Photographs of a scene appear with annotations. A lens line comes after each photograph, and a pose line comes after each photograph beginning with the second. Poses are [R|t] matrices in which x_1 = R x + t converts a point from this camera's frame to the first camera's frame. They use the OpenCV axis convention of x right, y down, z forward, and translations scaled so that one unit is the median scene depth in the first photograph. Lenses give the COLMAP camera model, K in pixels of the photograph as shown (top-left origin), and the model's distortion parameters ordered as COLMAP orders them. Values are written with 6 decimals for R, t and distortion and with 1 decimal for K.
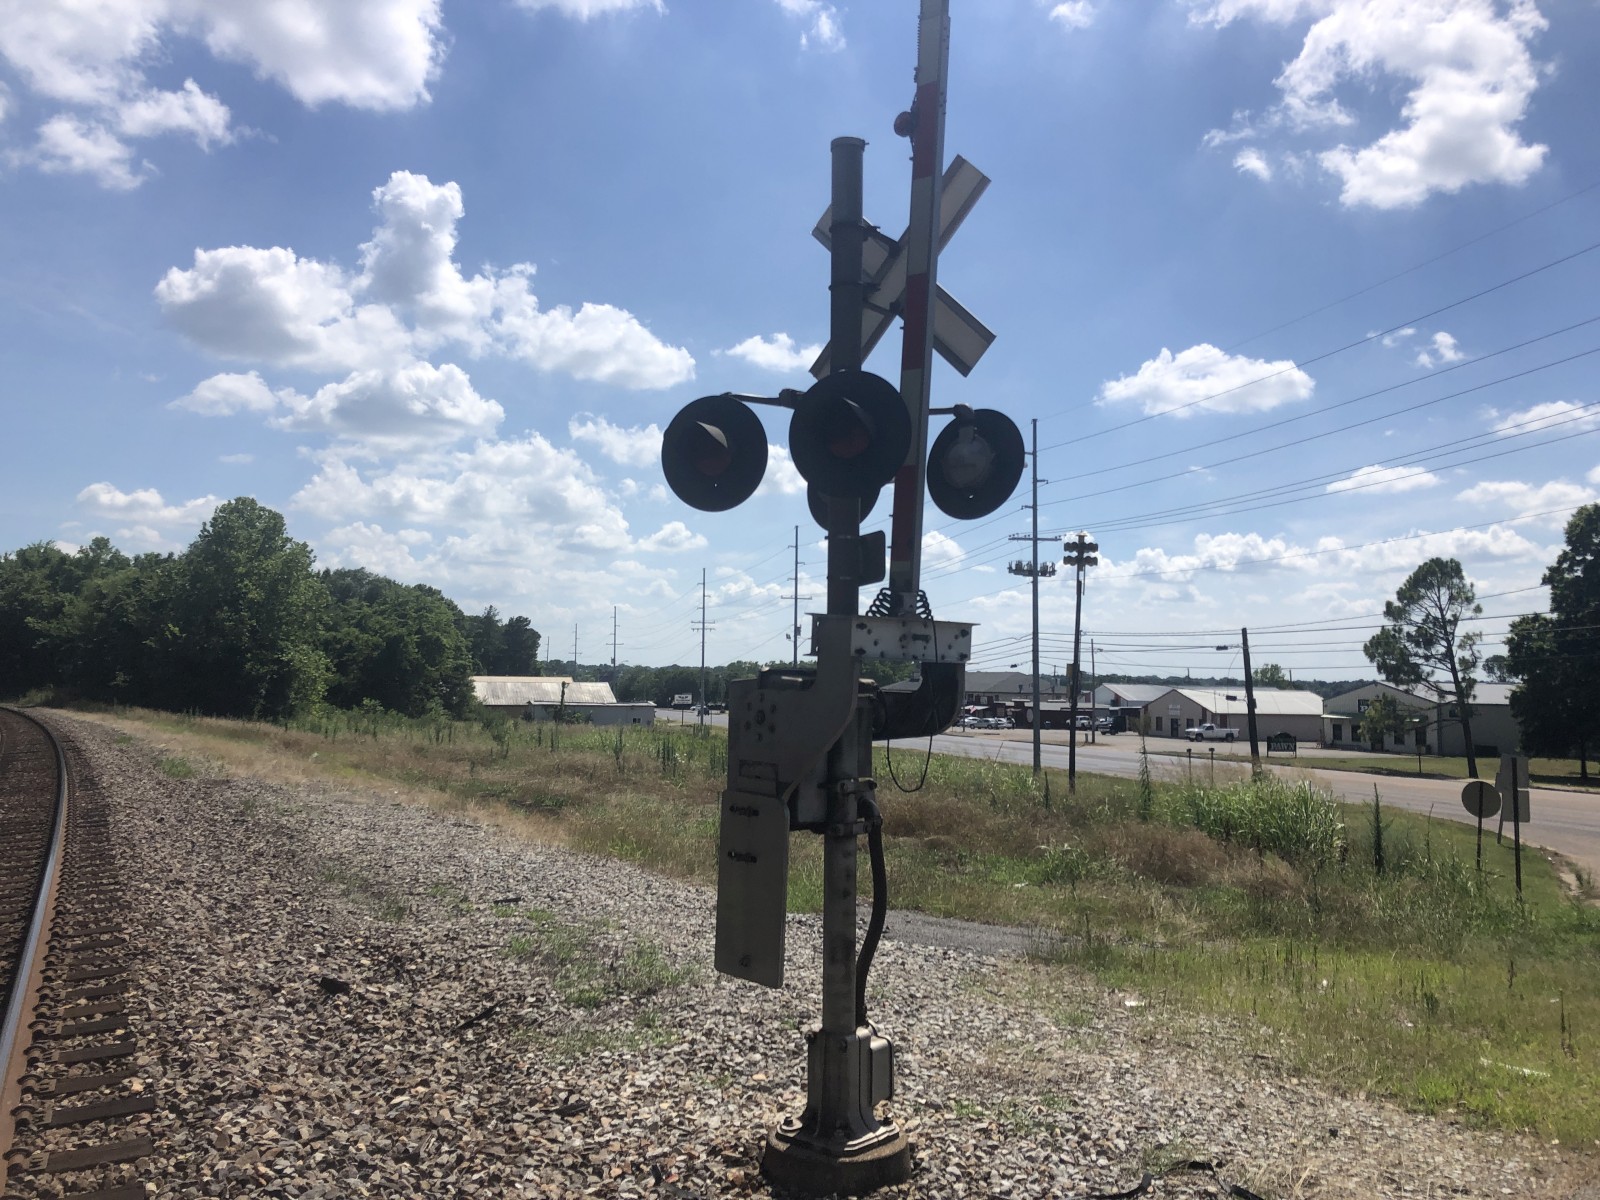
lens RADIAL K [[1296.5, 0, 800.3], [0, 1296.5, 574.5], [0, 0, 1]] dist [0.008078, 0.001610]
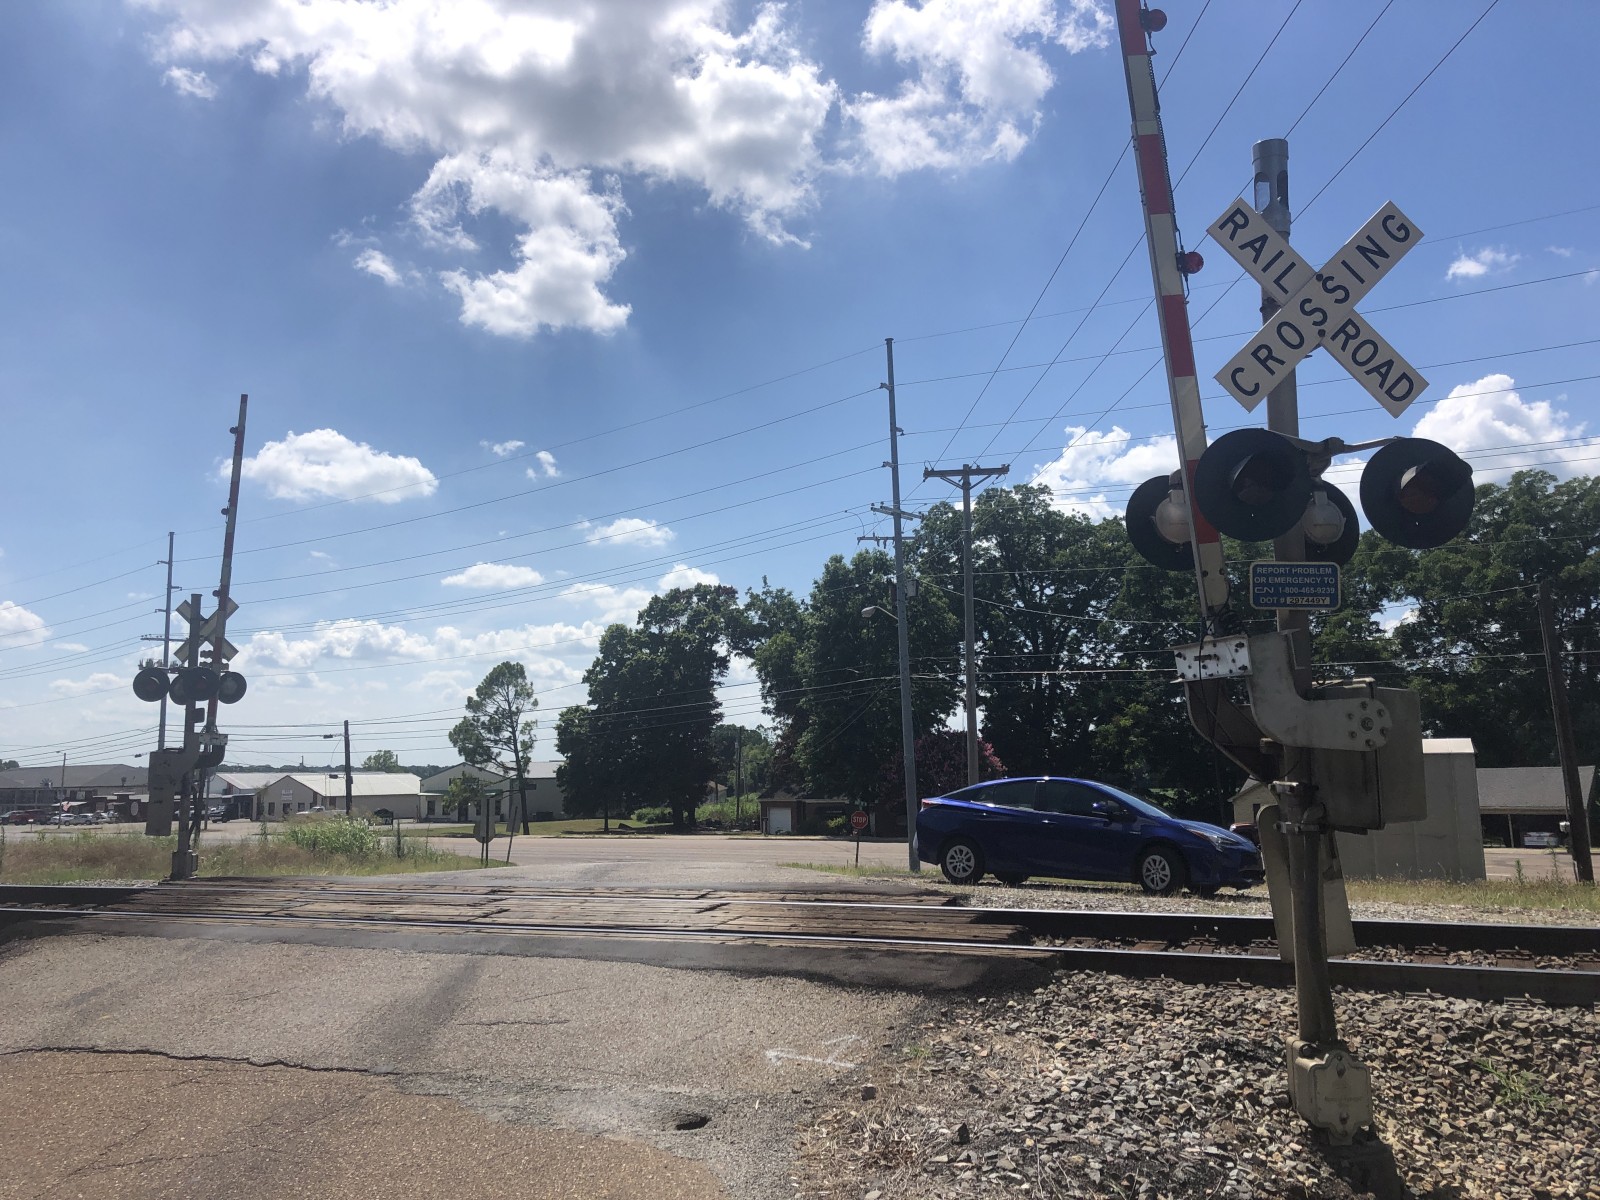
lens RADIAL K [[1331.4, 0, 775.8], [0, 1331.4, 599.8], [0, 0, 1]] dist [0.047437, -0.053362]
pose [[0.809584, 0.046072, 0.585193, -0.057518], [-0.020004, 0.998501, -0.050937, -0.012038], [-0.586663, 0.029532, 0.809292, -0.199299]]
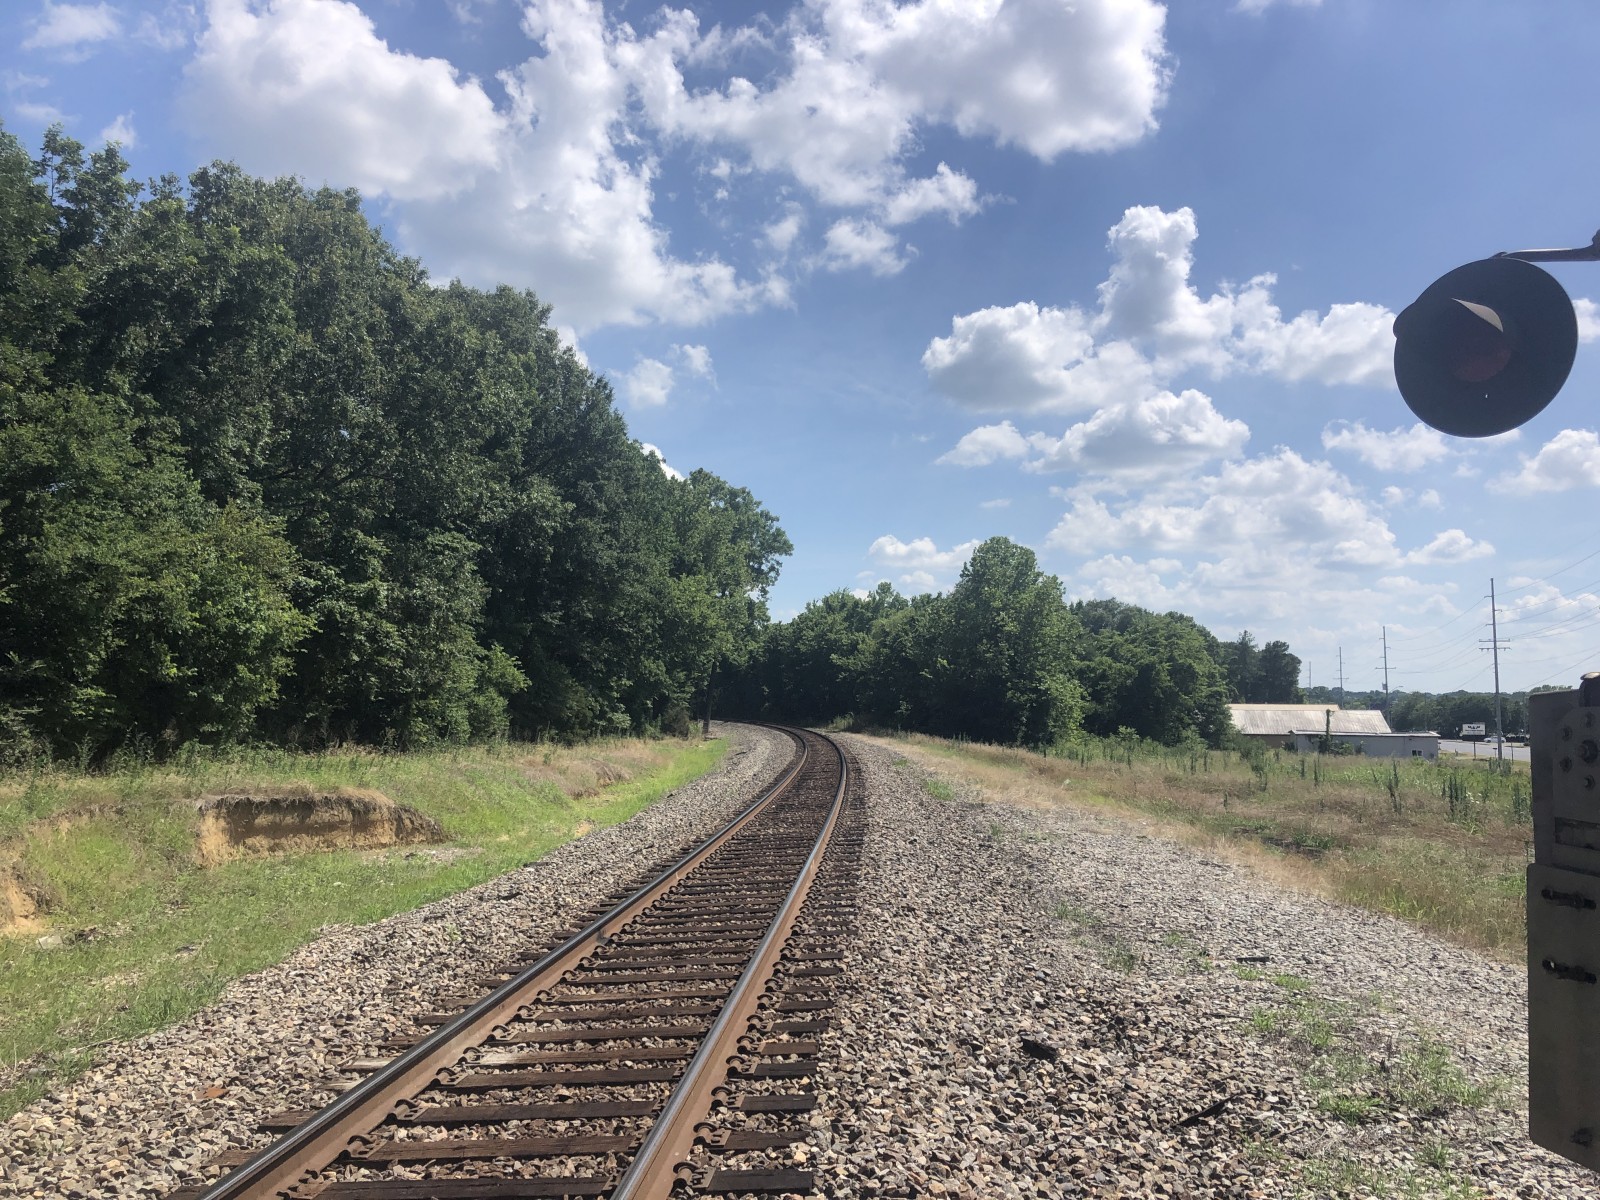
lens RADIAL K [[1289.4, 0, 805.6], [0, 1289.4, 600.9], [0, 0, 1]] dist [0.010458, 0.014975]
pose [[0.844425, -0.047601, -0.533555, -0.000549], [0.046589, 0.998796, -0.015374, 0.001130], [0.533644, -0.011876, 0.845626, 0.011723]]
